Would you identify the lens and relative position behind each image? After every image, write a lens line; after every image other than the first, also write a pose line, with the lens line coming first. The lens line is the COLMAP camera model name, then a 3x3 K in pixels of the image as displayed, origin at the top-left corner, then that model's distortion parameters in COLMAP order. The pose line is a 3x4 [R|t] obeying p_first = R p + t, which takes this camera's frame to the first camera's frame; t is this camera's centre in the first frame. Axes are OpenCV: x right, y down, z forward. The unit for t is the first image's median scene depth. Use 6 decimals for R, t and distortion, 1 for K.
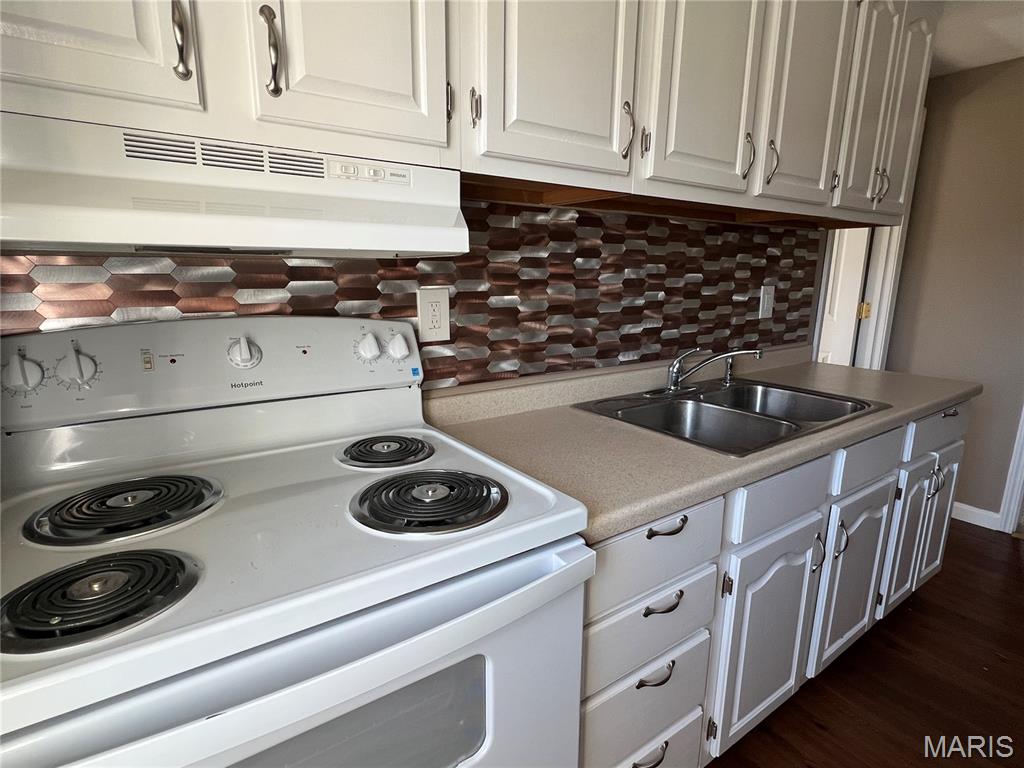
lens RADIAL K [[531.0, 0, 512.0], [0, 531.0, 384.0], [0, 0, 1]] dist [0.003405, 0.000220]
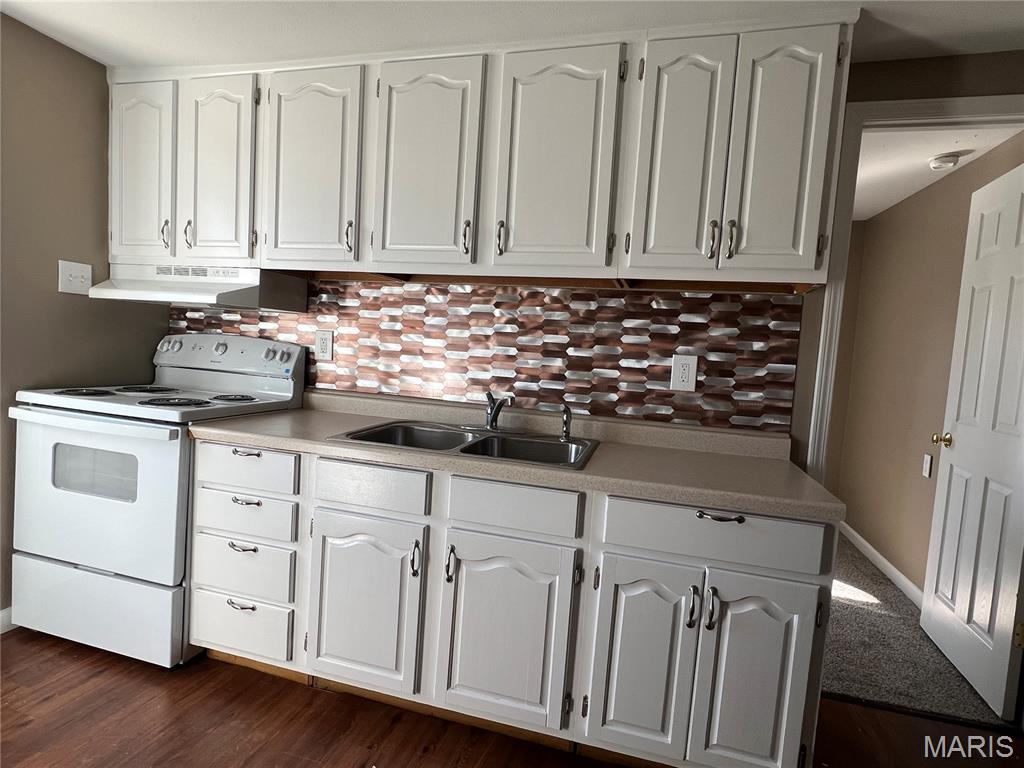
lens RADIAL K [[545.2, 0, 508.0], [0, 545.2, 385.0], [0, 0, 1]] dist [-0.002800, -0.001284]
pose [[0.635715, 0.089609, -0.766705, 1.146067], [-0.217908, 0.973675, -0.066880, -0.010064], [0.740528, 0.209588, 0.638507, 0.229262]]
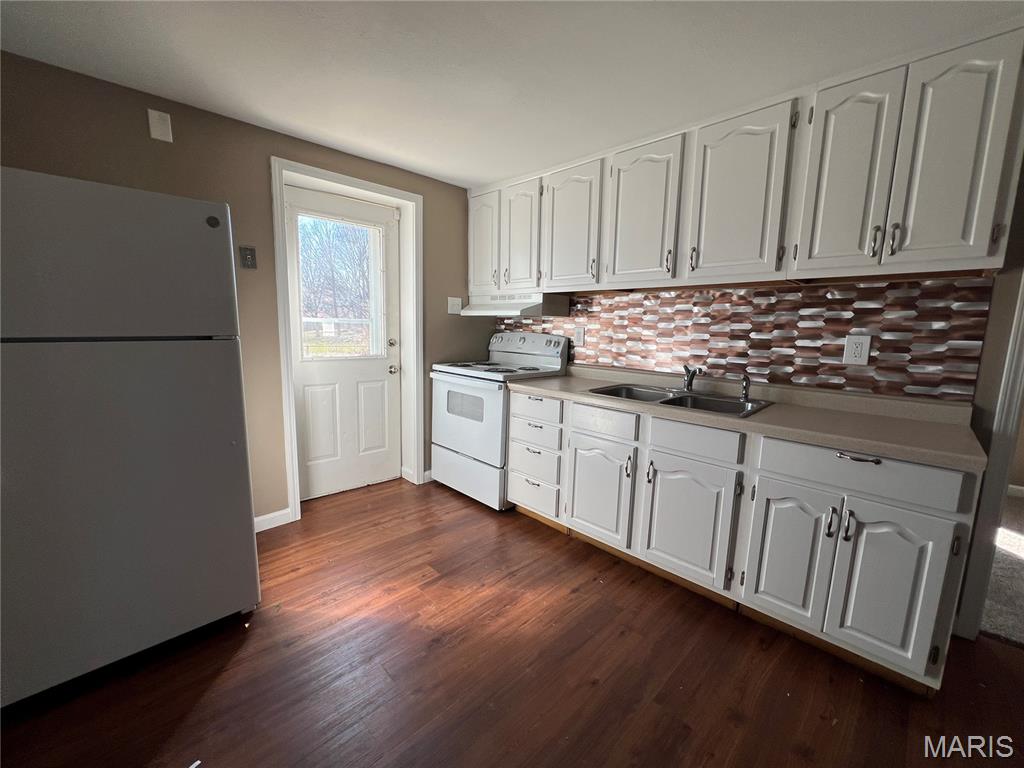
lens RADIAL K [[409.1, 0, 509.7], [0, 409.1, 381.9], [0, 0, 1]] dist [-0.000877, -0.000135]
pose [[0.179694, 0.133091, -0.974678, 1.360934], [-0.222609, 0.970605, 0.091494, -0.008871], [0.958204, 0.200531, 0.204039, 0.175977]]
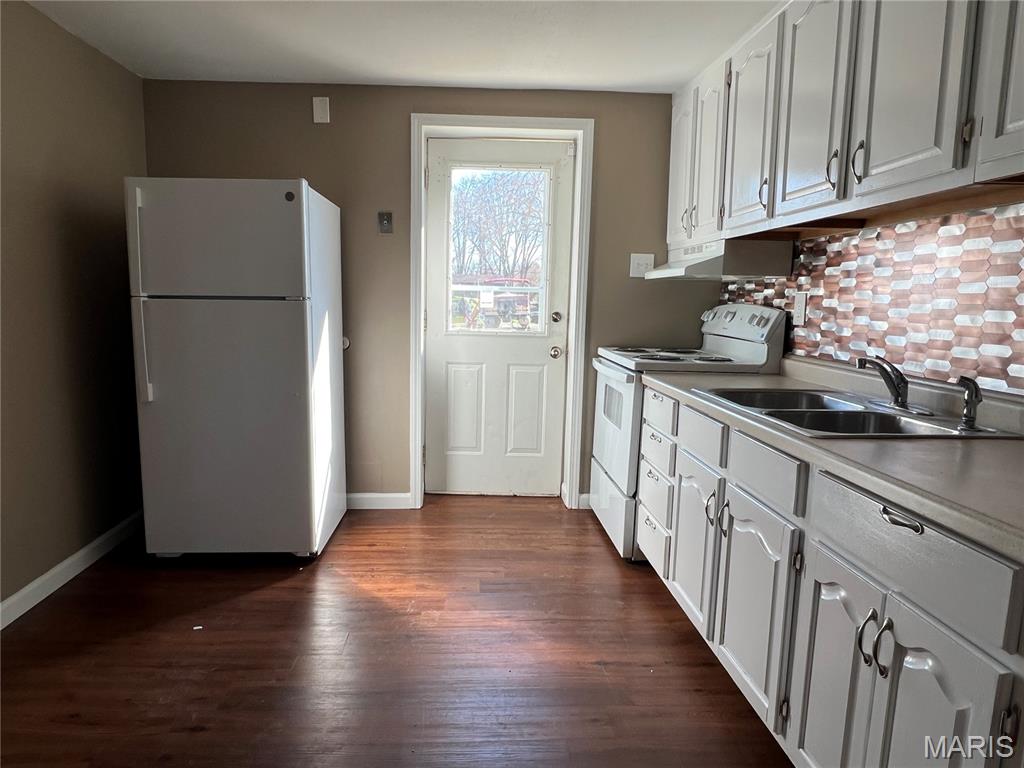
lens RADIAL K [[660.5, 0, 508.4], [0, 660.5, 389.4], [0, 0, 1]] dist [0.000207, -0.000108]
pose [[-0.511783, 0.101425, -0.853107, 1.478718], [-0.199785, 0.951733, 0.233002, -0.133670], [0.835562, 0.289684, -0.466817, 0.894249]]
